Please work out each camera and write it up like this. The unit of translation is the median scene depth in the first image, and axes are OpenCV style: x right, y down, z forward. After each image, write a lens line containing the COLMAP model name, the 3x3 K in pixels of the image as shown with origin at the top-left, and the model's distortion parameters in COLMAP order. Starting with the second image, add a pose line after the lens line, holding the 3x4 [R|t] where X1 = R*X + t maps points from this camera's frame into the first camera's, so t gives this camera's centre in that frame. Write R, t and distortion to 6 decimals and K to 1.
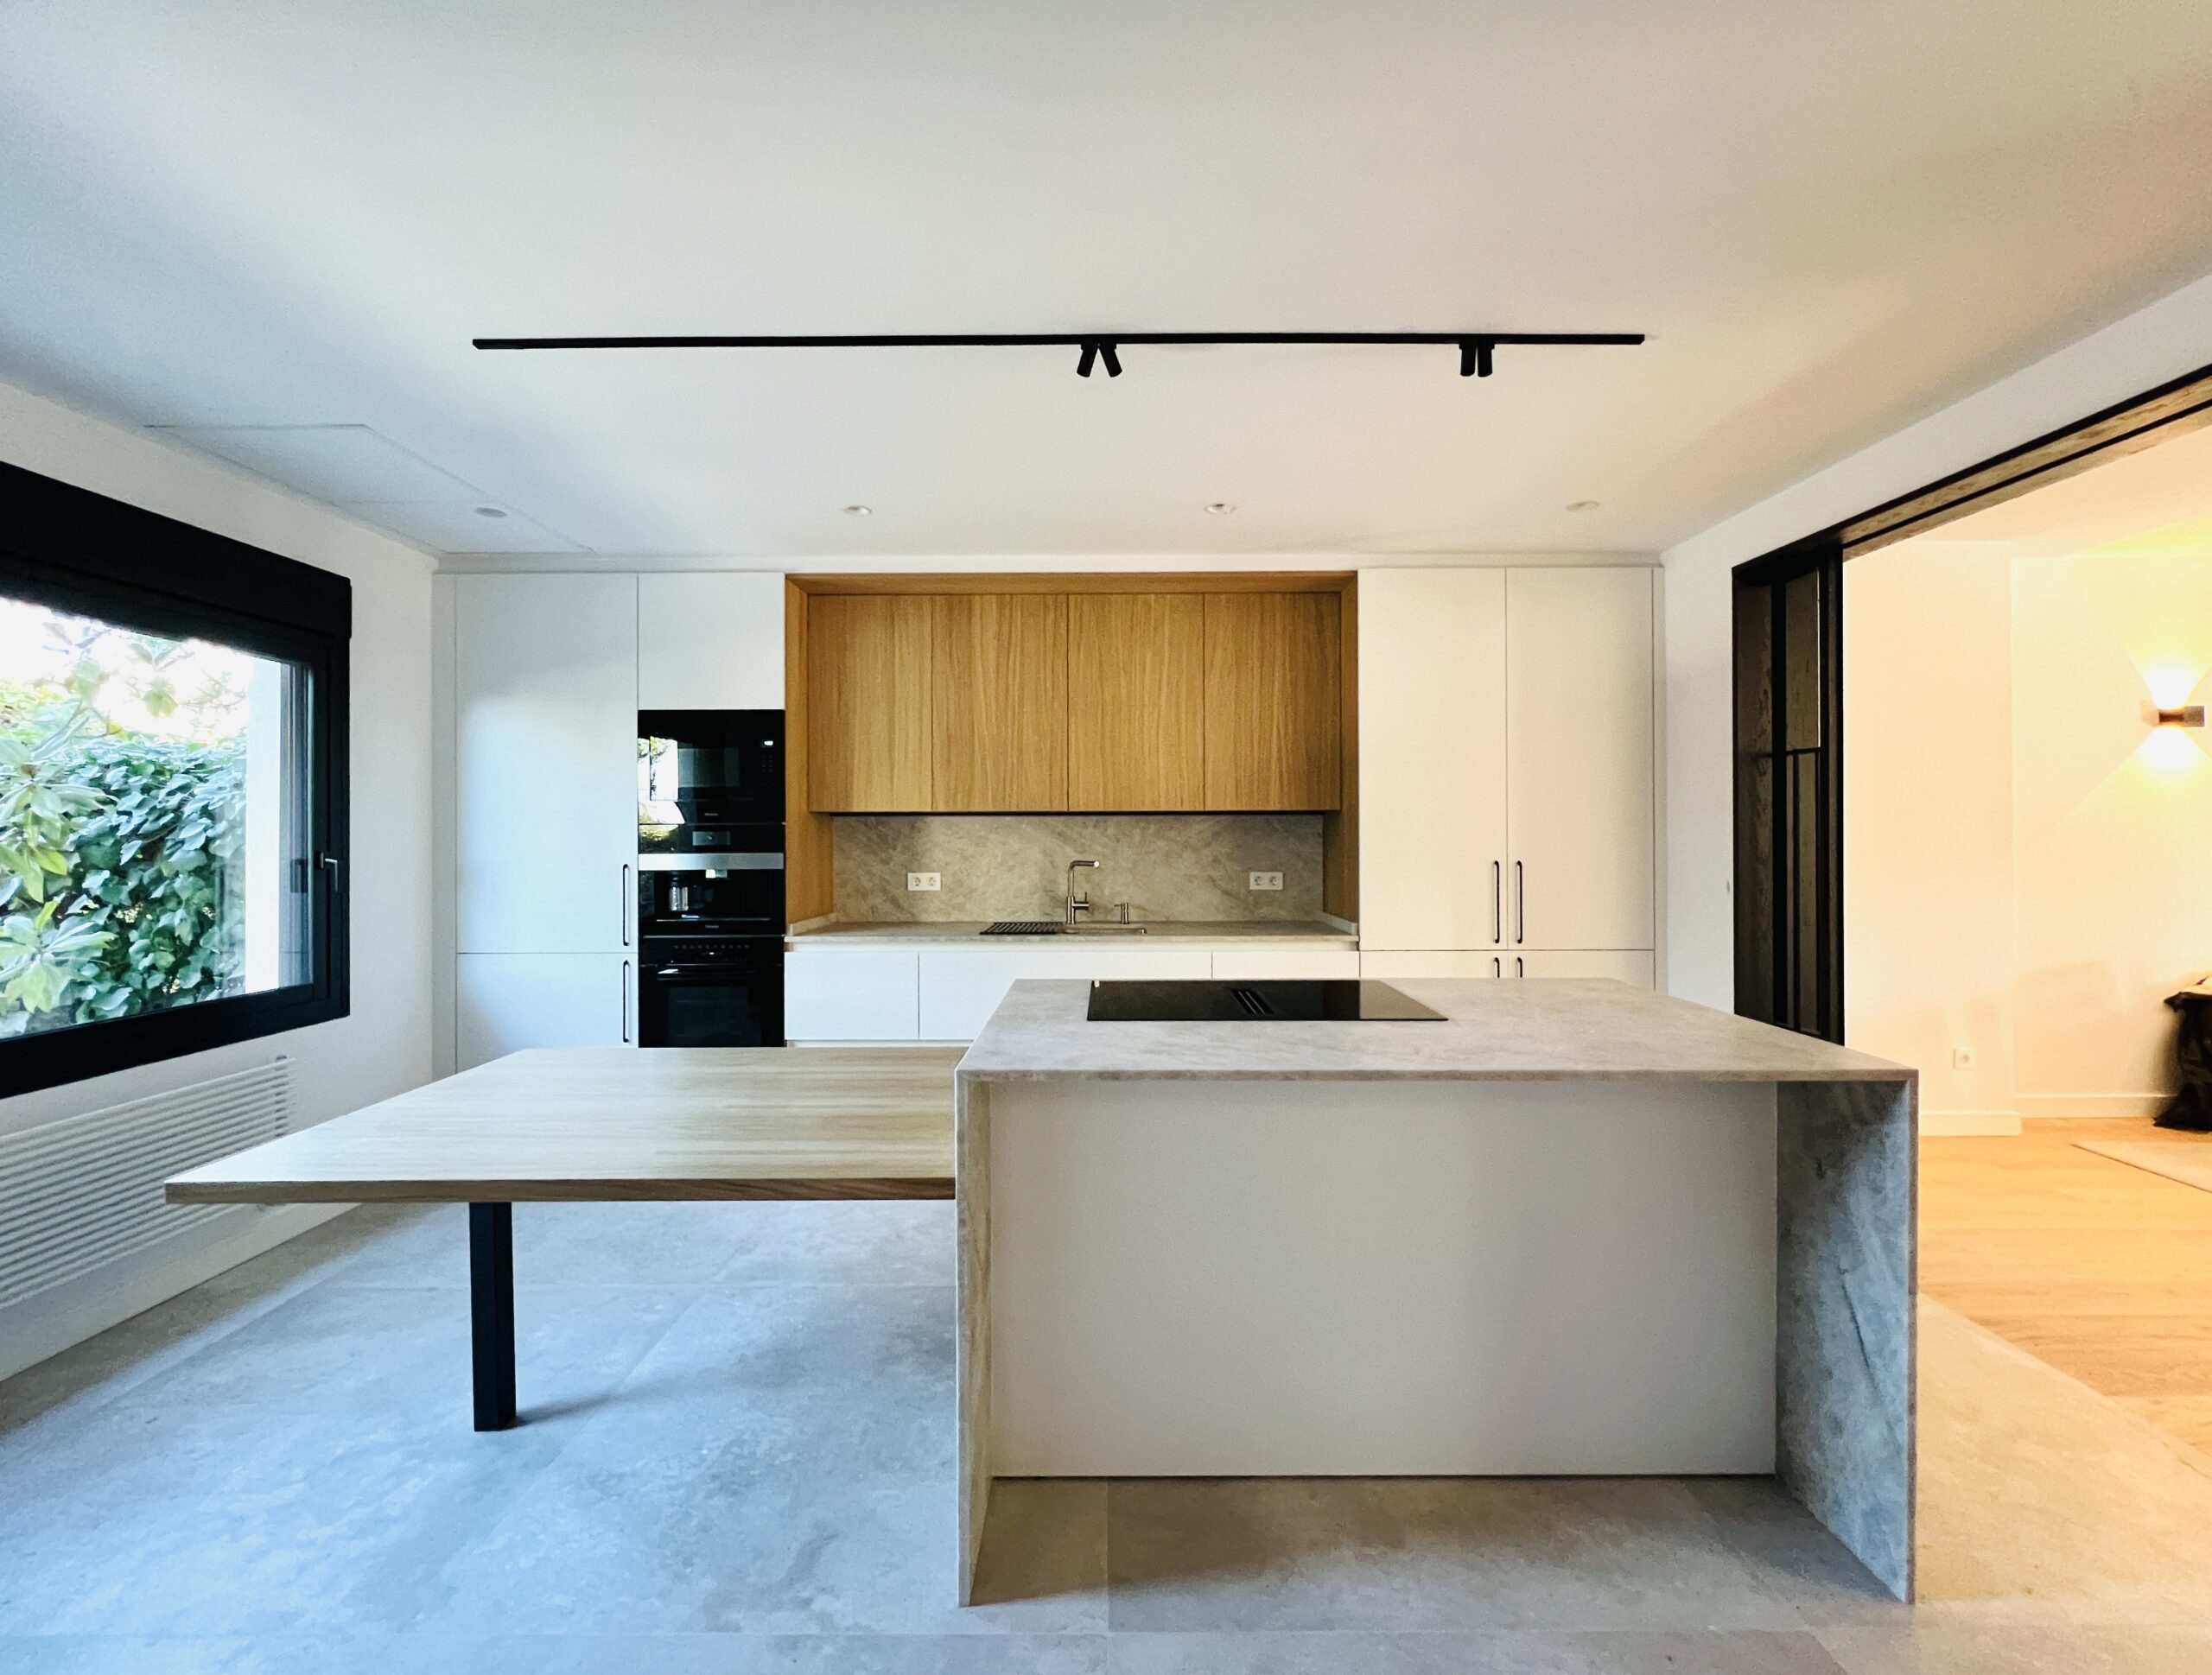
lens RADIAL K [[917.4, 0, 1136.5], [0, 917.4, 827.5], [0, 0, 1]] dist [0.005099, -0.000607]
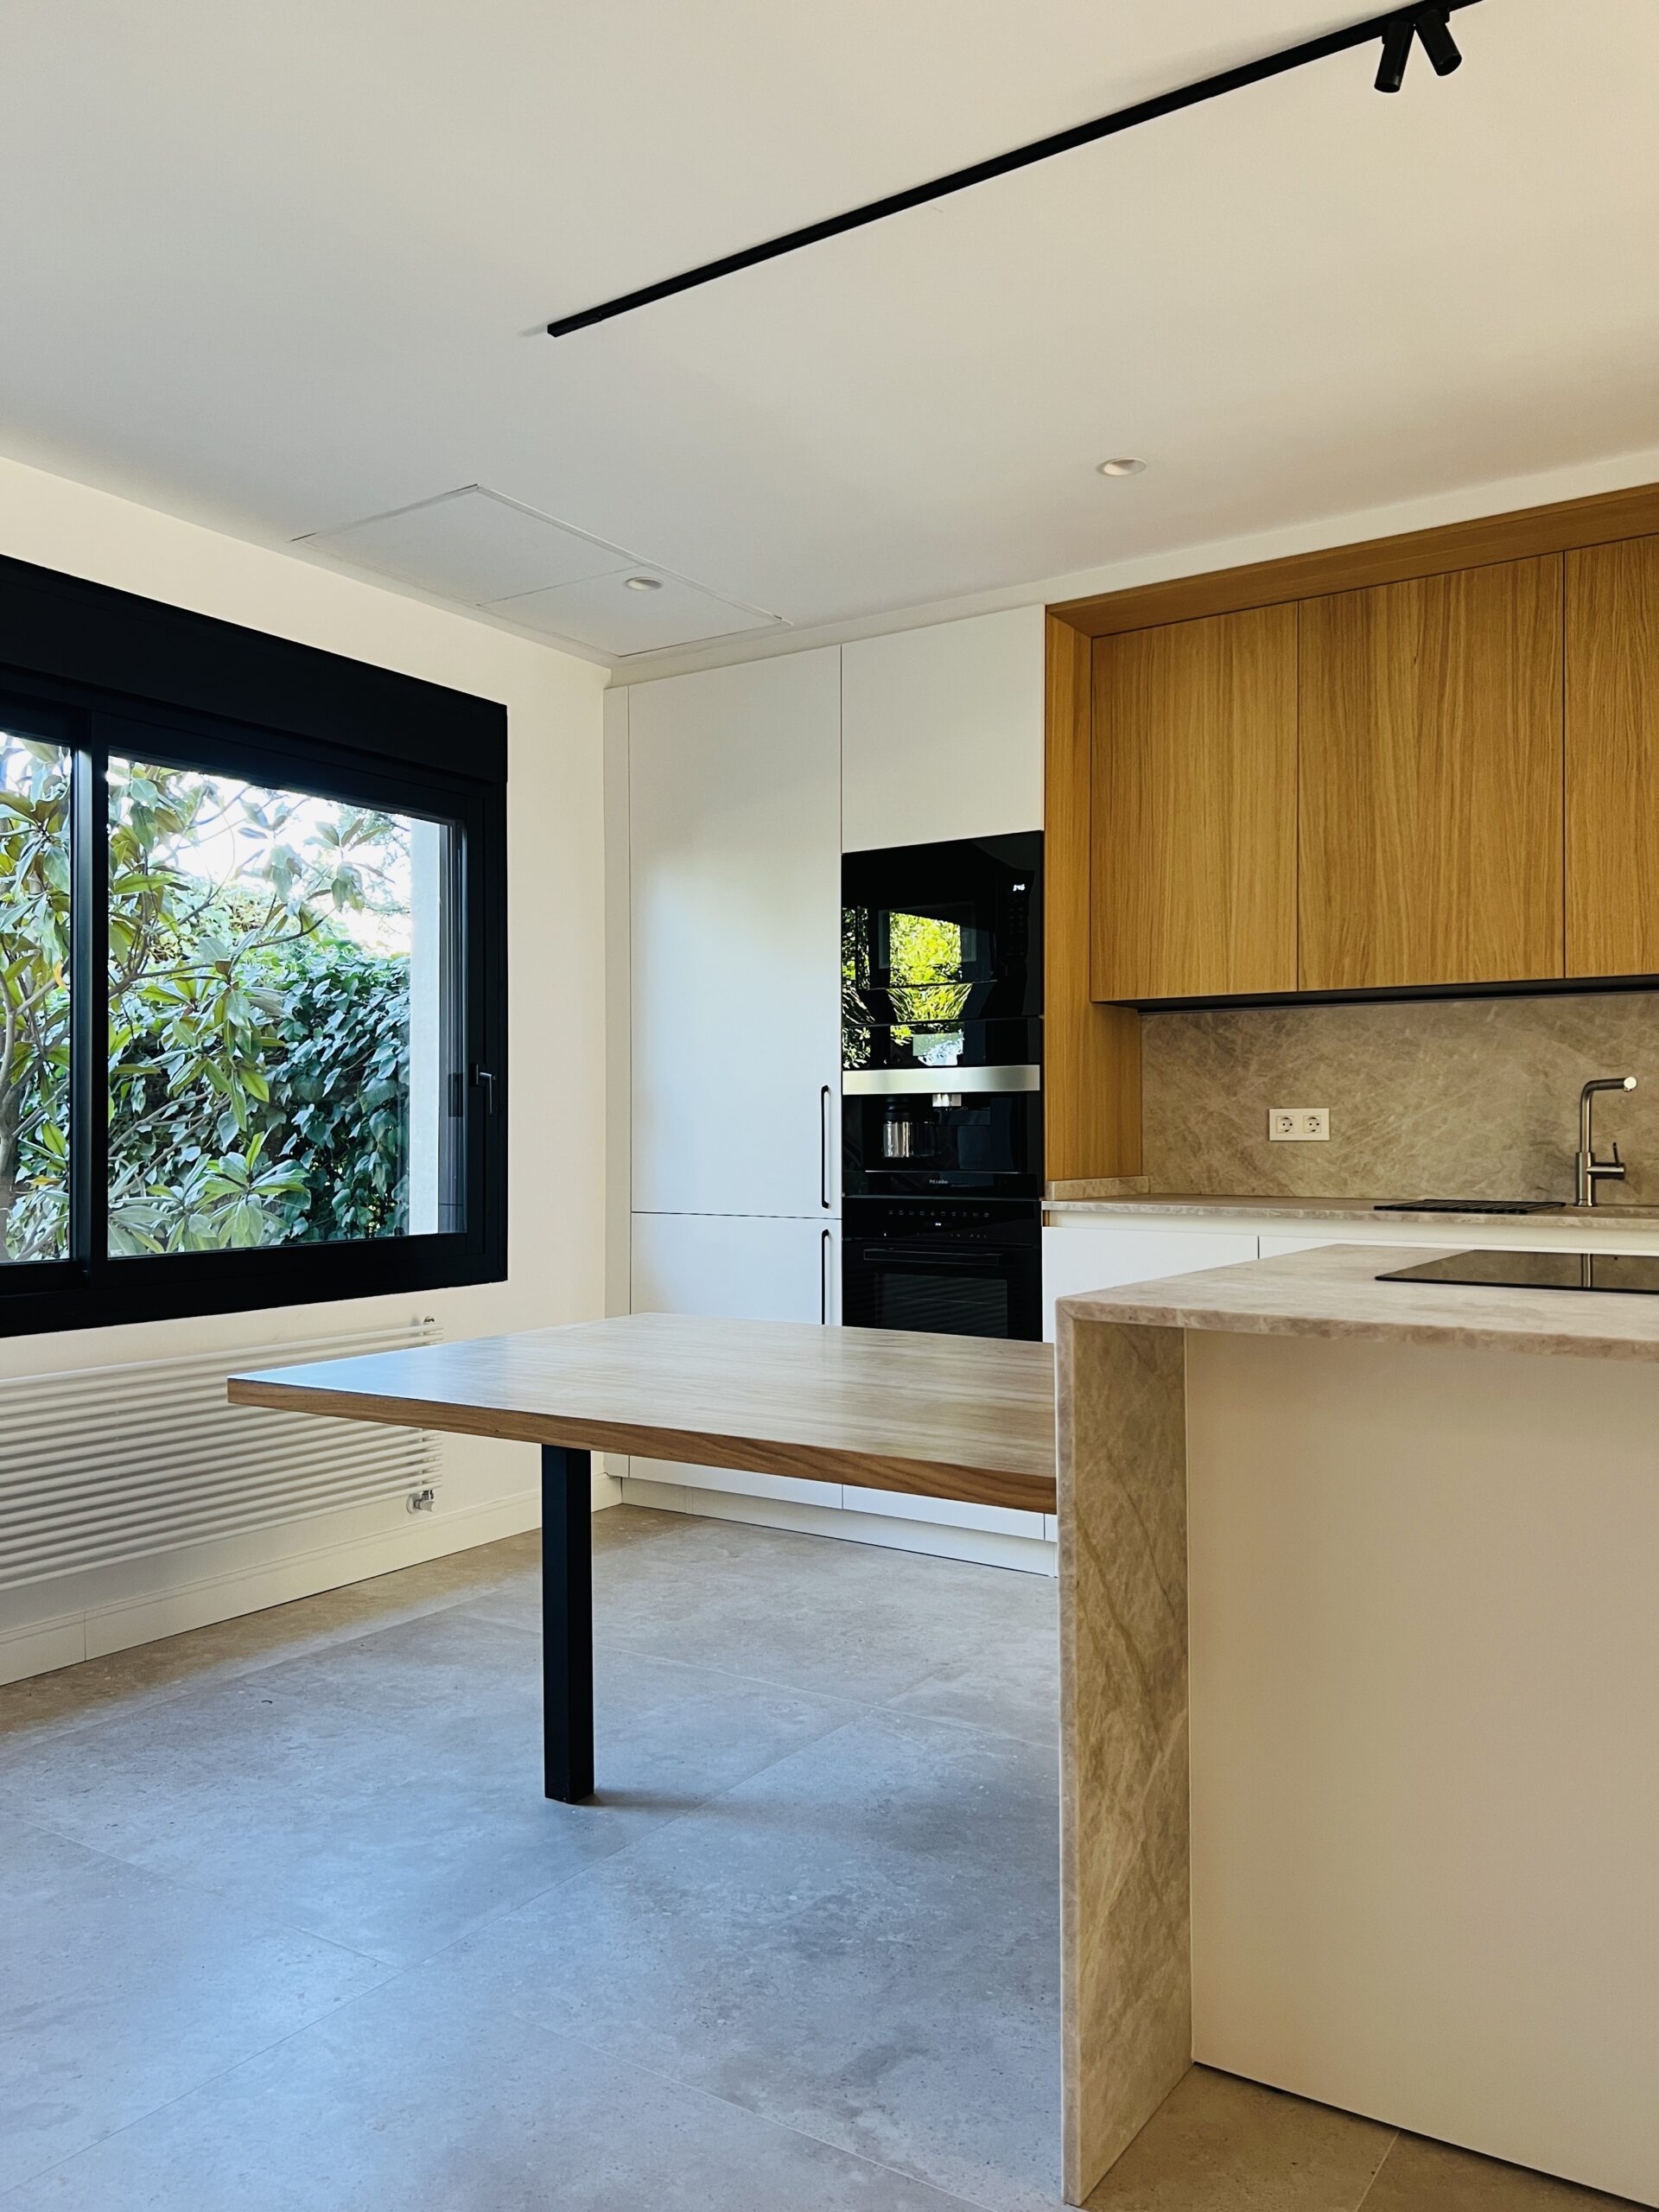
lens RADIAL K [[1694.5, 0, 850.1], [0, 1694.5, 1092.9], [0, 0, 1]] dist [0.044506, -0.025720]
pose [[0.831127, -0.014698, -0.555888, 0.157137], [0.008781, 0.999873, -0.013309, 0.071258], [0.556013, 0.006181, 0.831151, -0.001465]]
